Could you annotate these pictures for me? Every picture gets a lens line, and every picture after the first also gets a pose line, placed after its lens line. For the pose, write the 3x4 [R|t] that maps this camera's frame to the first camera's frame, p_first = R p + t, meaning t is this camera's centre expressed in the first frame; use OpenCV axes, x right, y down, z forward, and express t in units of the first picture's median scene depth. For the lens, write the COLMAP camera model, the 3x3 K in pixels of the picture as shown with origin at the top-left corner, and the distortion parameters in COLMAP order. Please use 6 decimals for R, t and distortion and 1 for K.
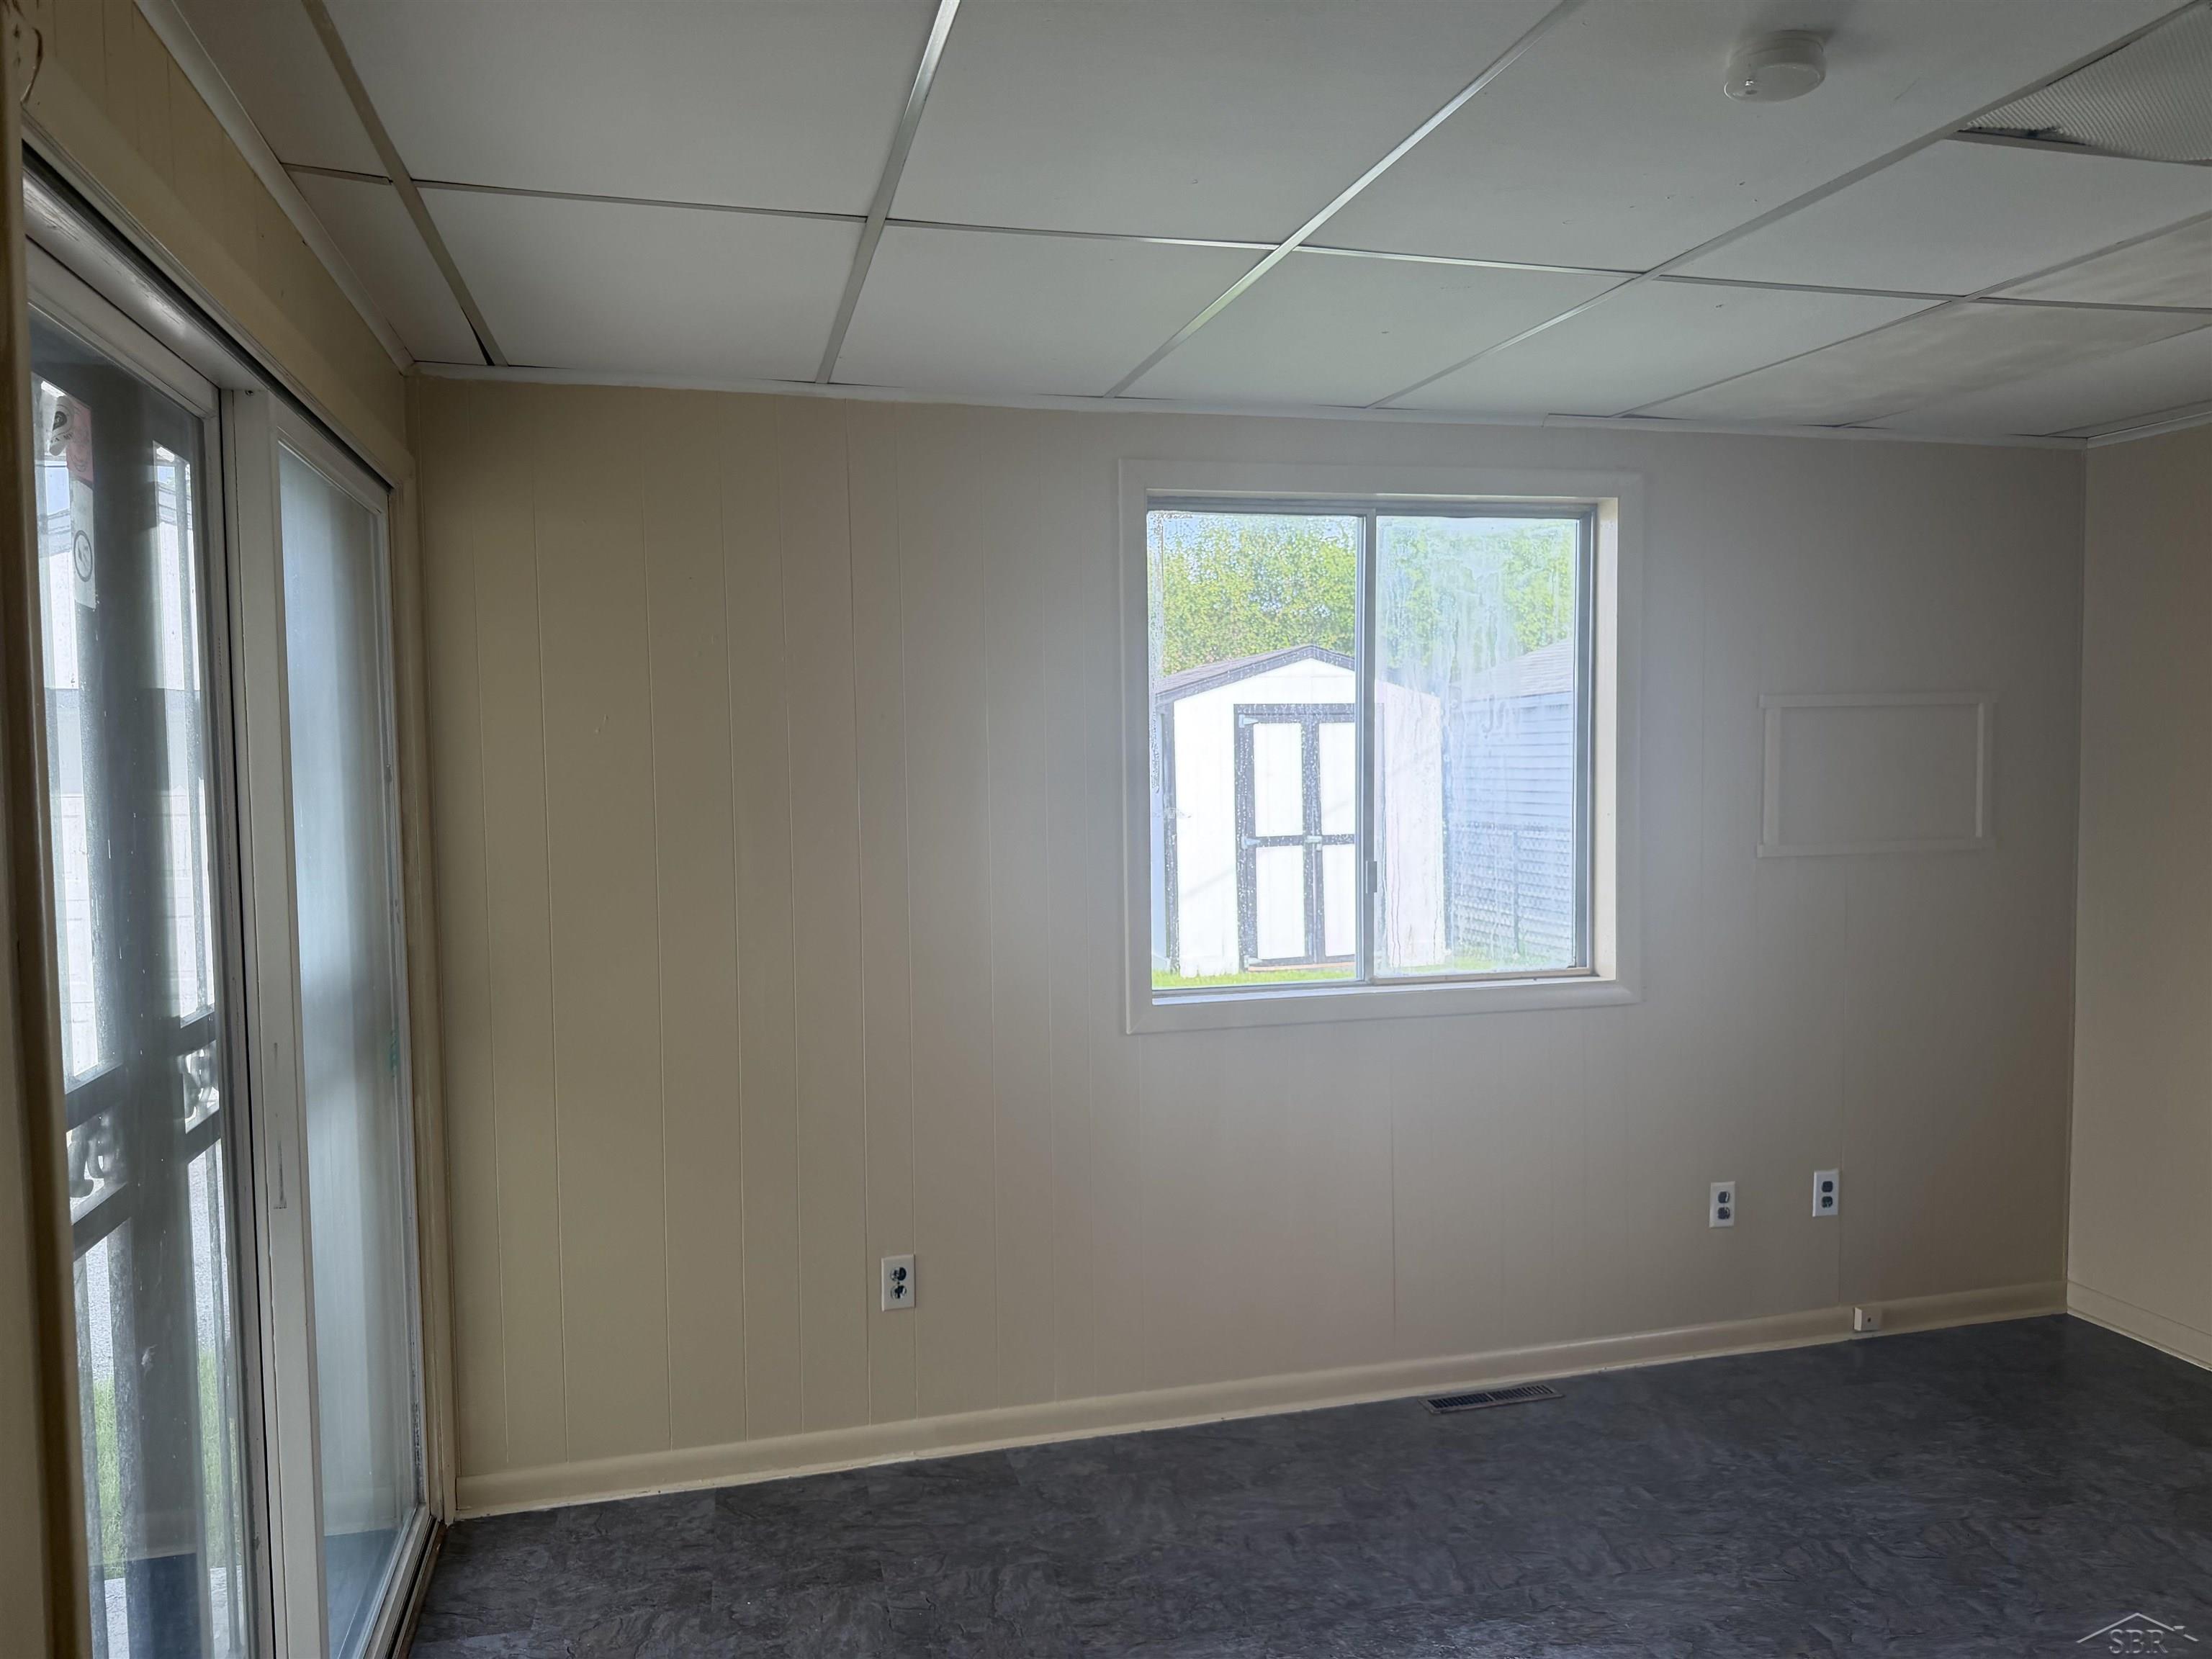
lens RADIAL K [[1553.9, 0, 1104.1], [0, 1553.9, 845.9], [0, 0, 1]] dist [0.002016, -0.013517]
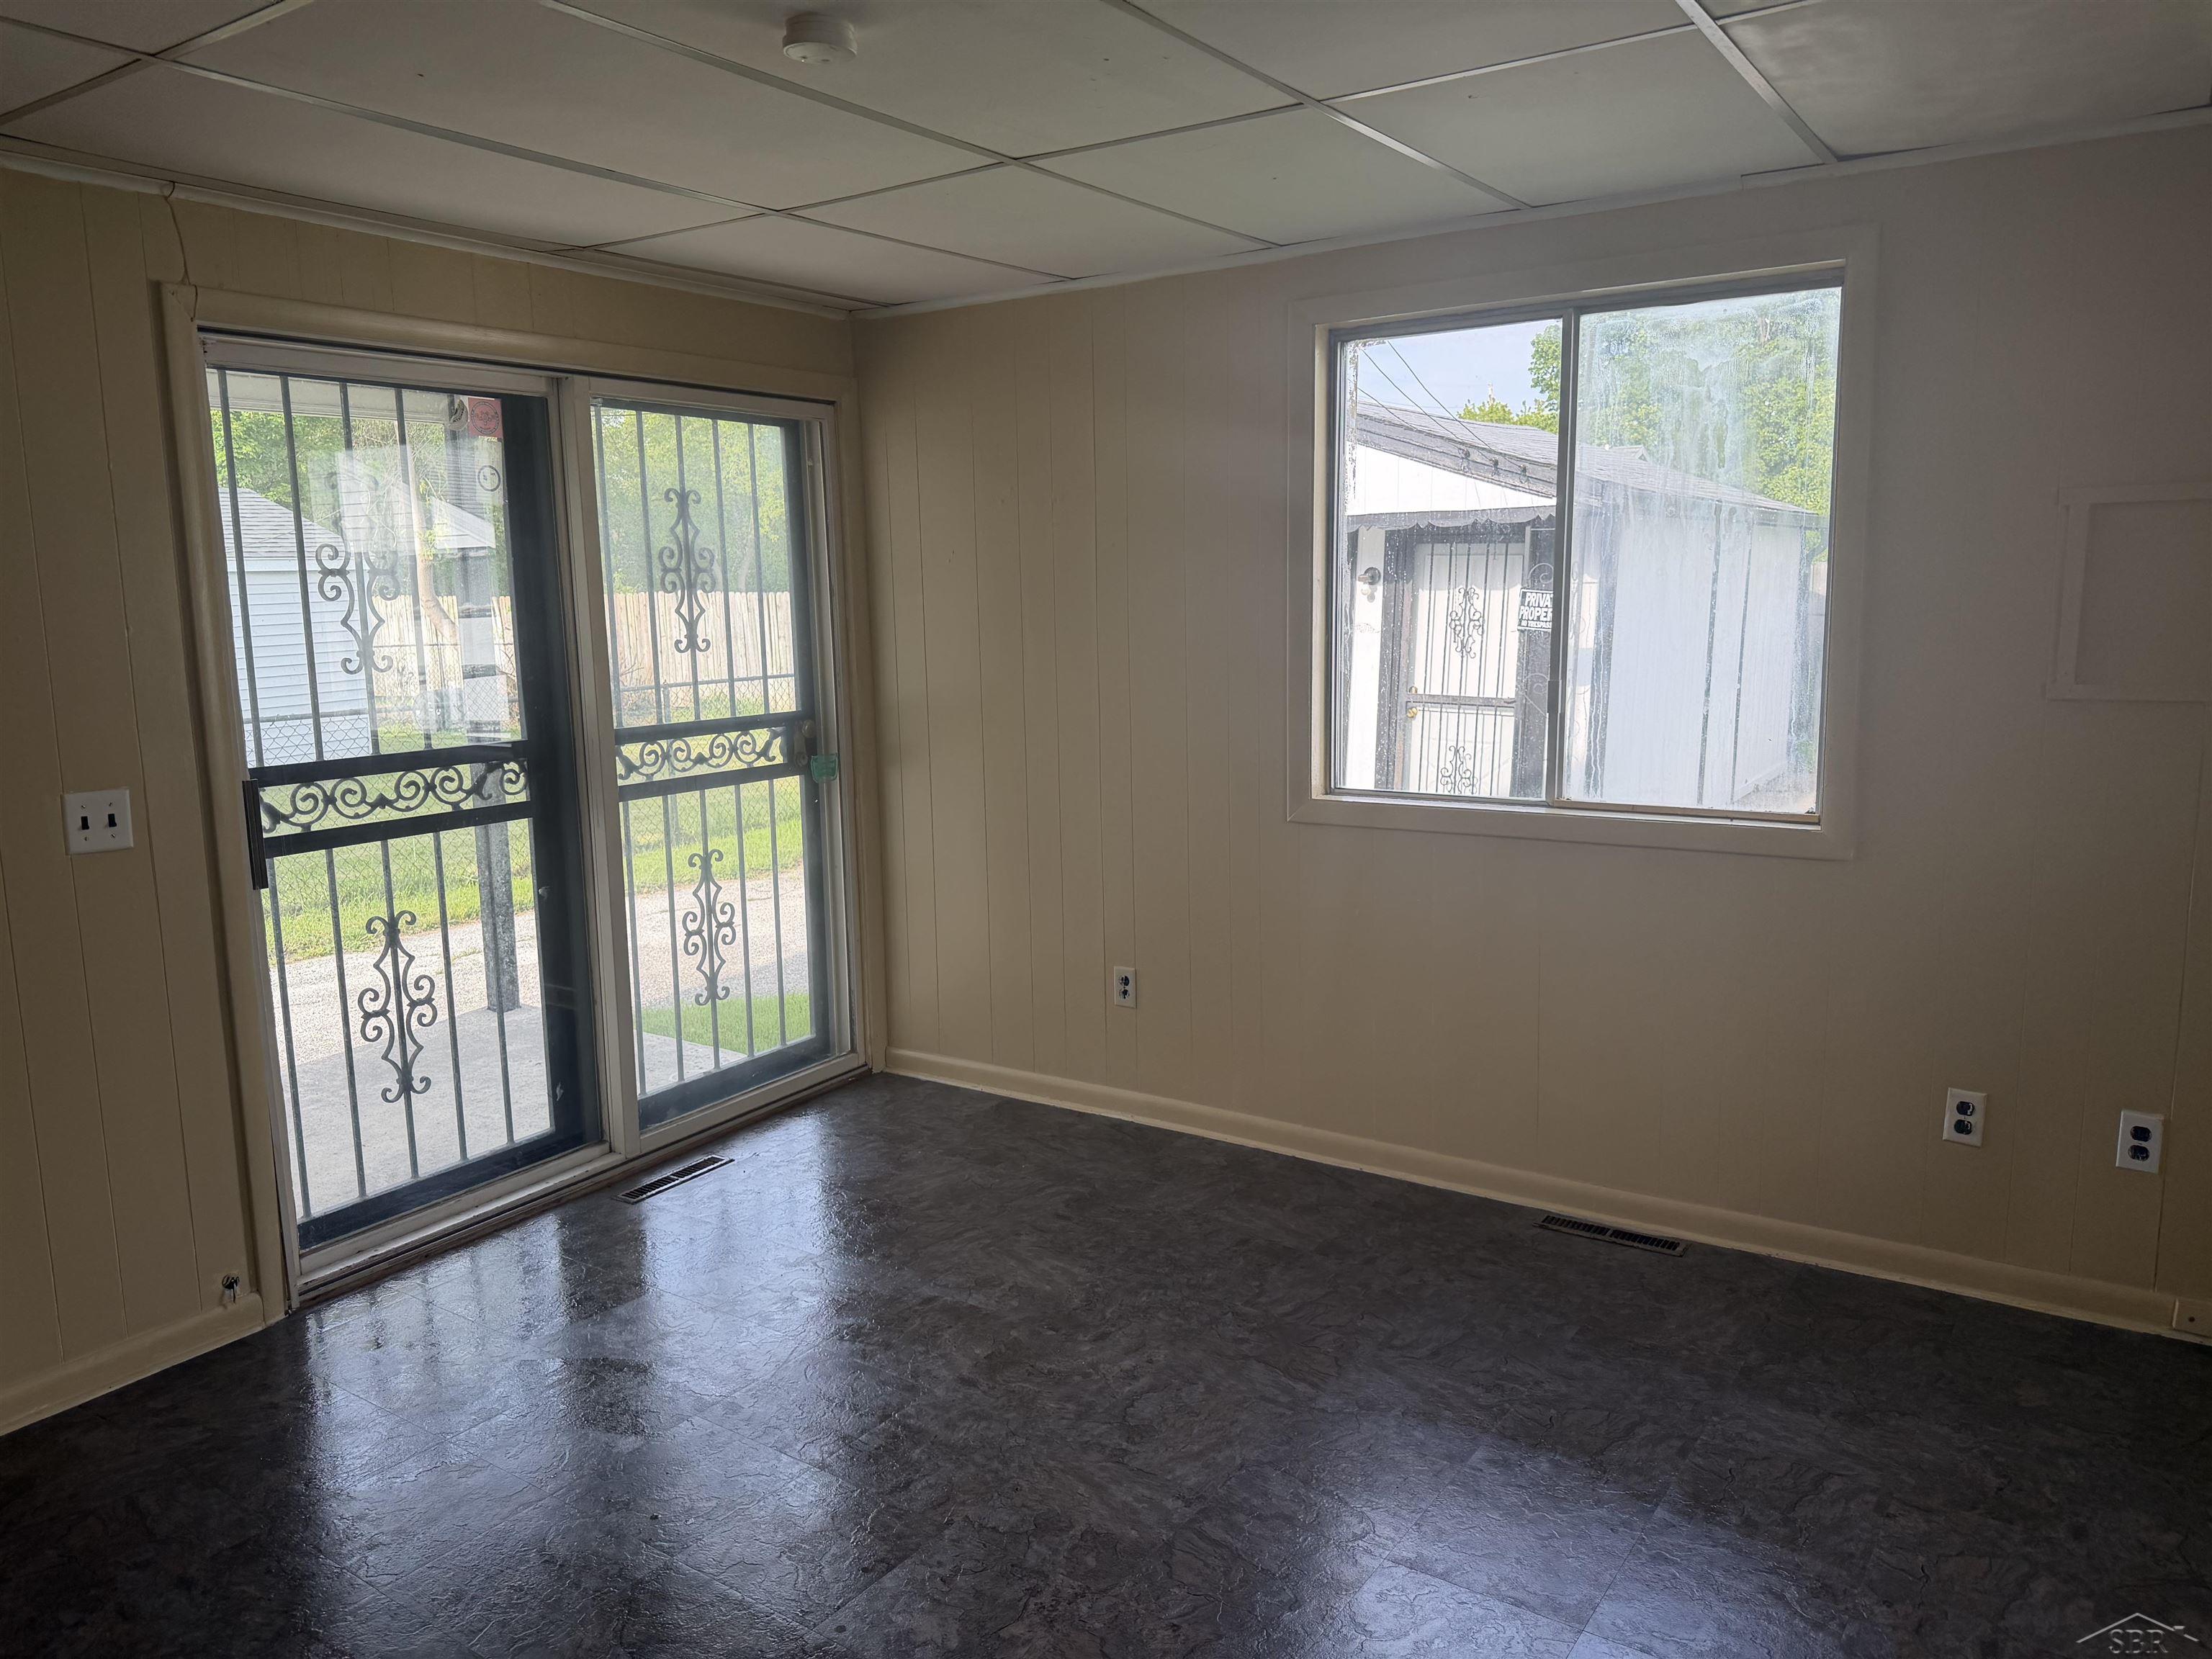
lens RADIAL K [[1541.1, 0, 1114.2], [0, 1541.1, 845.0], [0, 0, 1]] dist [0.002473, -0.022780]
pose [[0.651417, 0.120765, -0.749047, 0.825074], [-0.026692, 0.990288, 0.136447, -0.013639], [0.758250, -0.068891, 0.648314, 0.162721]]
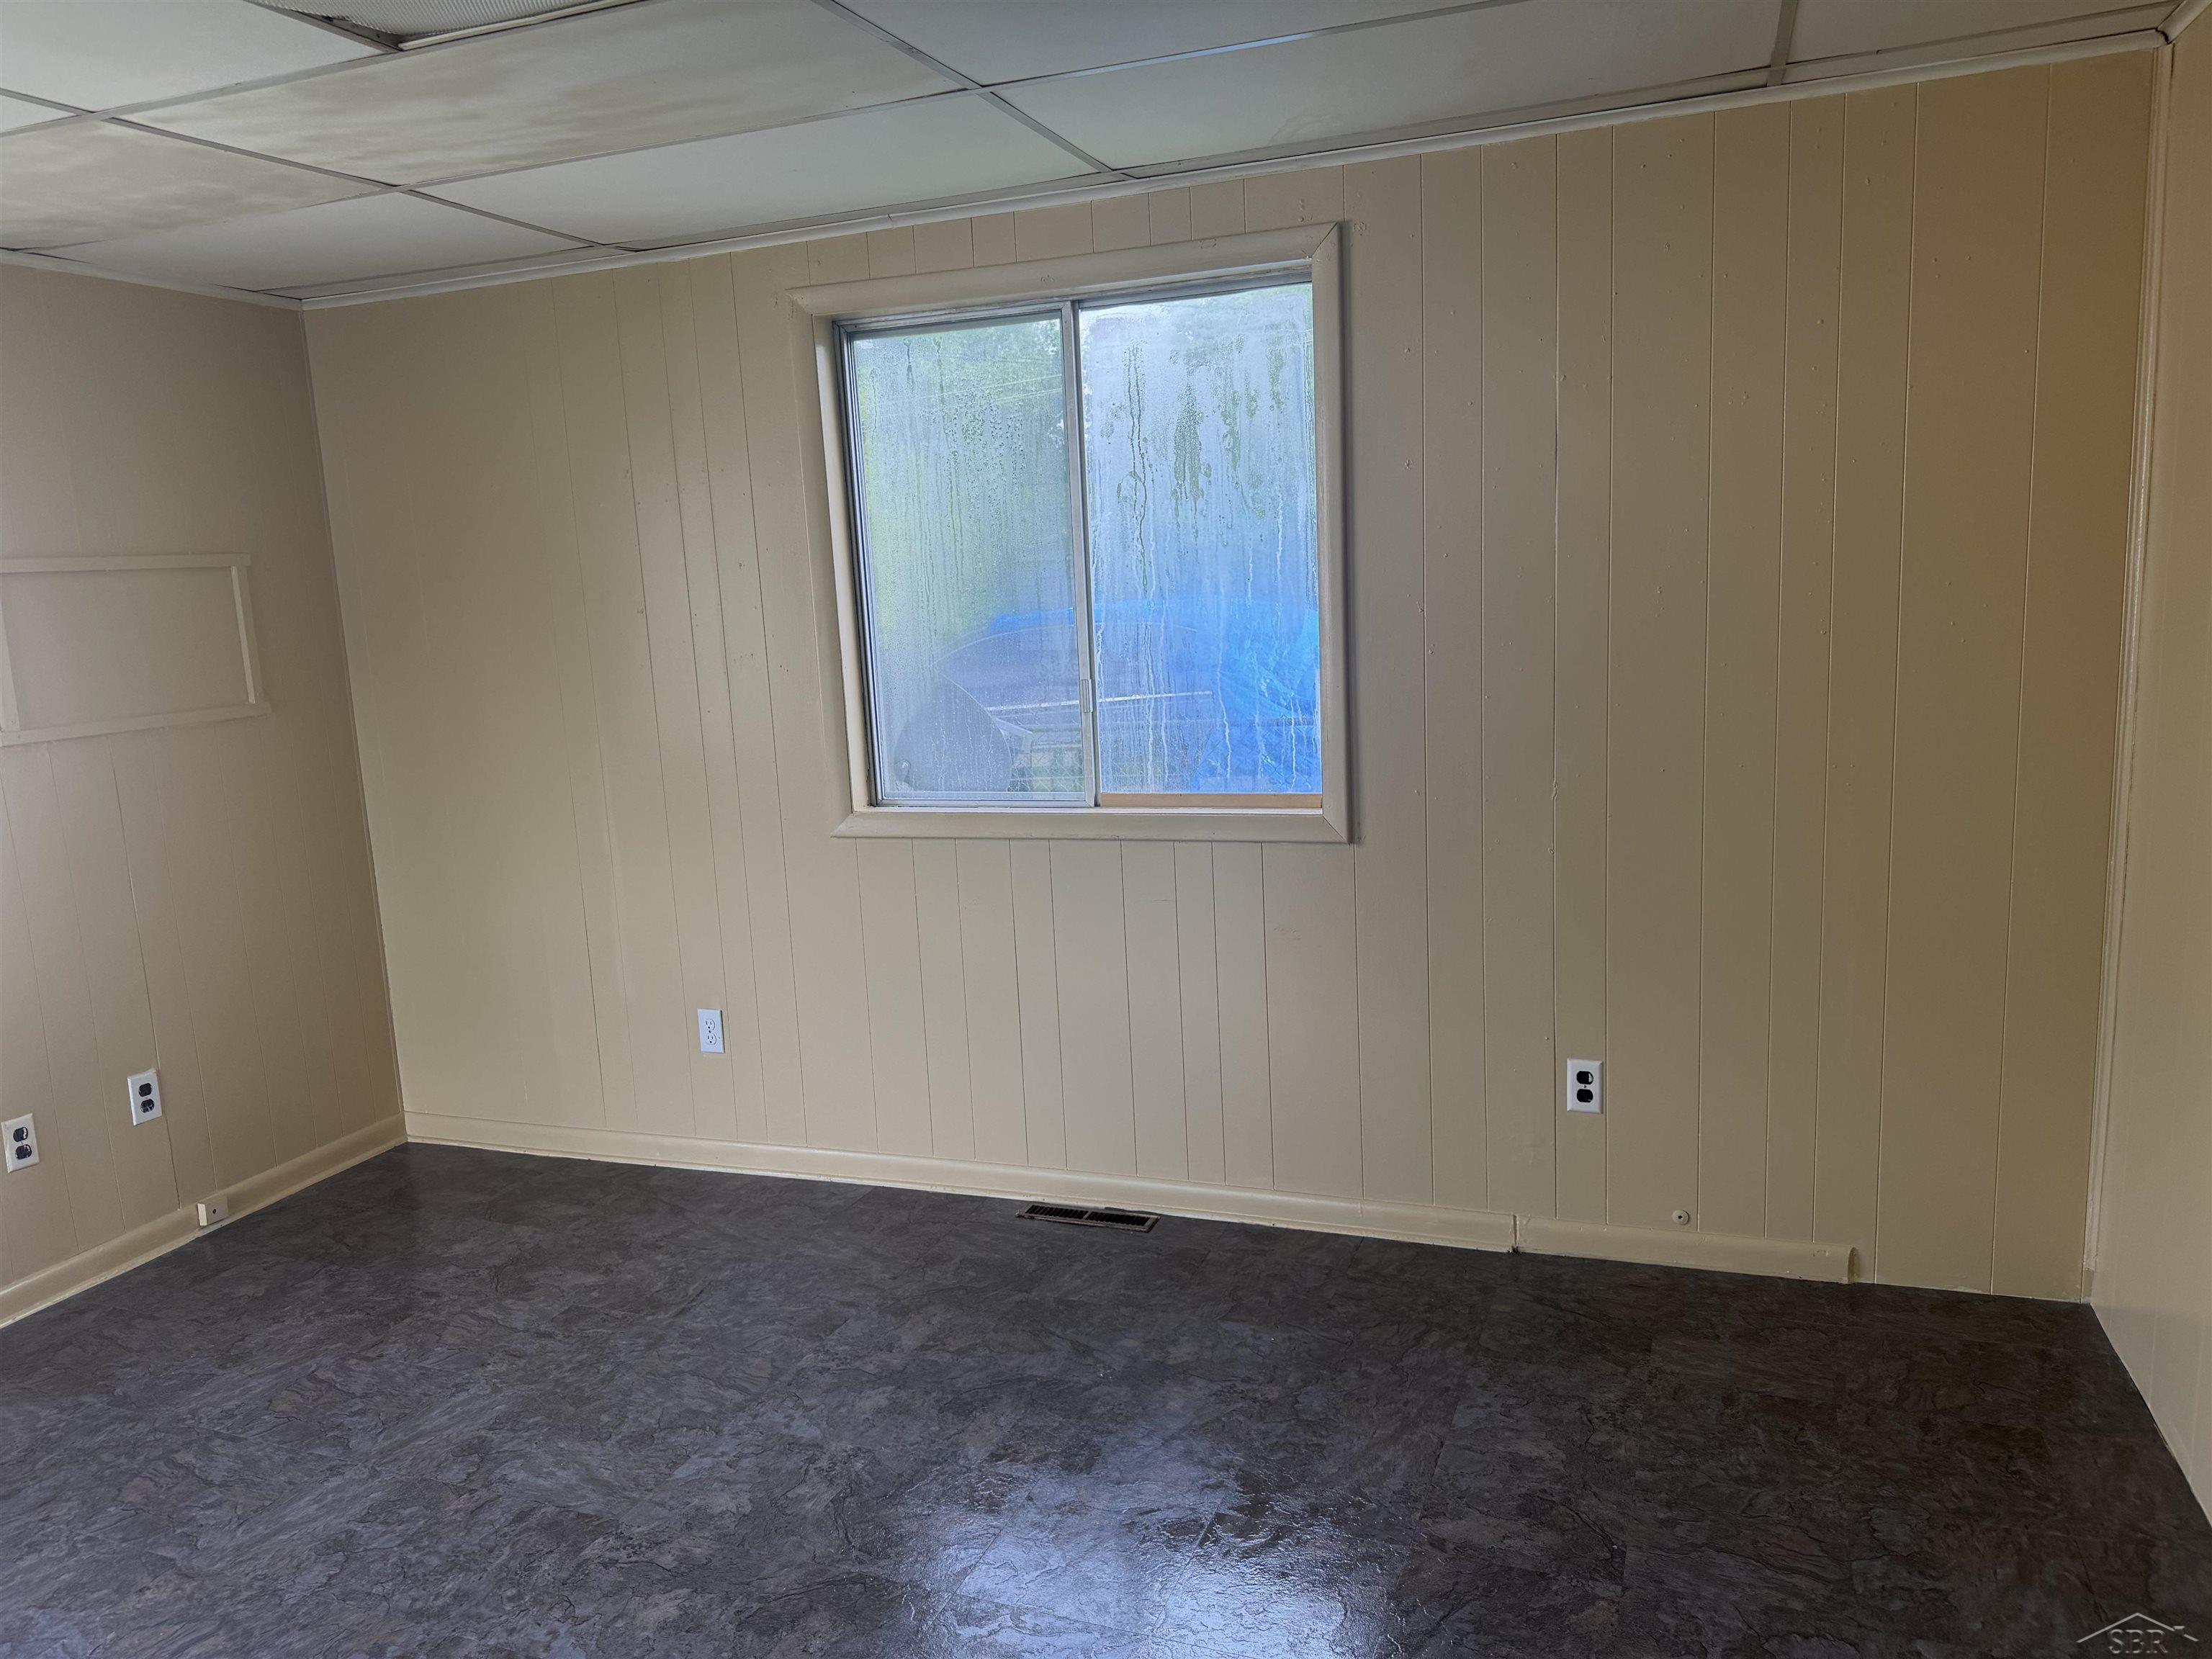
lens RADIAL K [[1541.1, 0, 1114.2], [0, 1541.1, 845.0], [0, 0, 1]] dist [0.002473, -0.022780]
pose [[0.562868, -0.152882, 0.812285, 0.078788], [0.086307, 0.988244, 0.126194, 0.008974], [-0.822028, -0.000925, 0.569446, -0.006821]]
